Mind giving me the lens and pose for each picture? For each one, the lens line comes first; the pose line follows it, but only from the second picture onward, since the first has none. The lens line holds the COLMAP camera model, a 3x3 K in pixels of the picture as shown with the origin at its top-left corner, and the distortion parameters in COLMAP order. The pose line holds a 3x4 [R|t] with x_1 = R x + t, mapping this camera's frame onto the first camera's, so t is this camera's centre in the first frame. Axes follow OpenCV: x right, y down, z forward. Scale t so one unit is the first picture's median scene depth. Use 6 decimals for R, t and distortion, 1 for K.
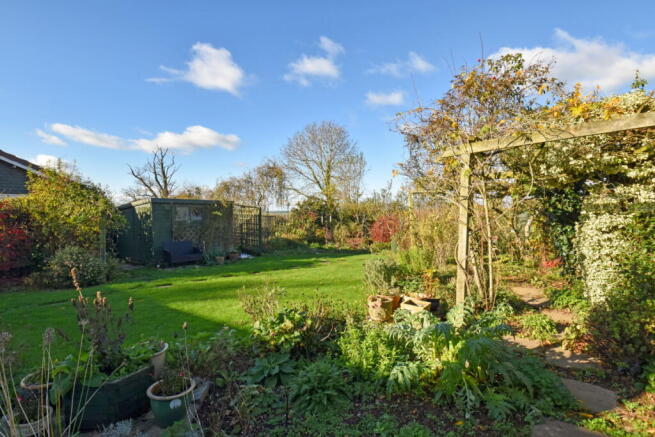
lens RADIAL K [[330.8, 0, 322.5], [0, 330.8, 214.5], [0, 0, 1]] dist [0.055493, -0.052645]
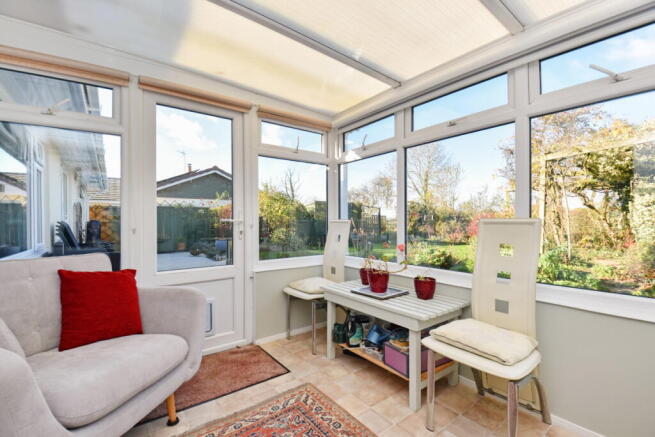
lens RADIAL K [[290.7, 0, 327.5], [0, 290.7, 218.5], [0, 0, 1]] dist [0.022649, -0.023145]
pose [[0.959634, -0.004445, -0.281217, -0.047497], [0.001637, 0.999946, -0.010219, 0.027980], [0.281247, 0.009346, 0.959590, -0.162784]]
